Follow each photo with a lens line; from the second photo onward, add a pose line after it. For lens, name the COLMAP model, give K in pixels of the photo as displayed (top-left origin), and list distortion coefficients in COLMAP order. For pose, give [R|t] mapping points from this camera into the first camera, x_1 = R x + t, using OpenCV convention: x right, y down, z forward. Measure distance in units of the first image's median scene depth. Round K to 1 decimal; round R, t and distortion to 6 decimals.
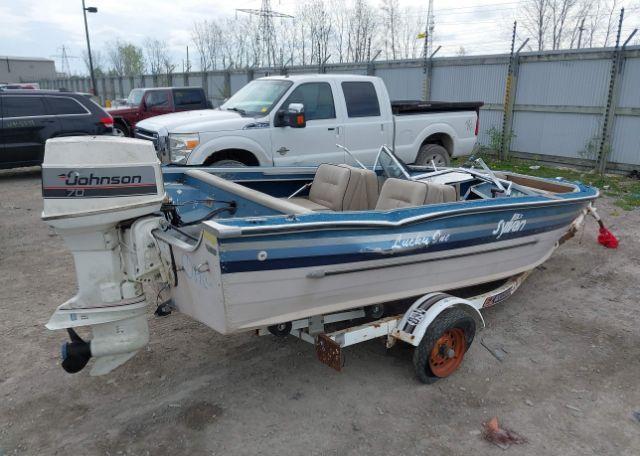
lens RADIAL K [[489.1, 0, 319.1], [0, 489.1, 228.4], [0, 0, 1]] dist [0.048784, -0.002552]
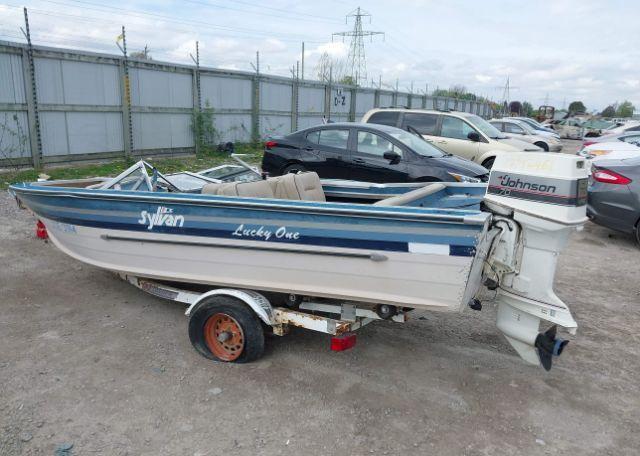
lens RADIAL K [[489.1, 0, 320.5], [0, 489.1, 225.9], [0, 0, 1]] dist [0.048784, -0.002552]
pose [[-0.385688, -0.257365, 0.886007, -0.936375], [0.205241, 0.912312, 0.354349, -0.395477], [-0.899512, 0.318513, -0.299046, 1.327022]]
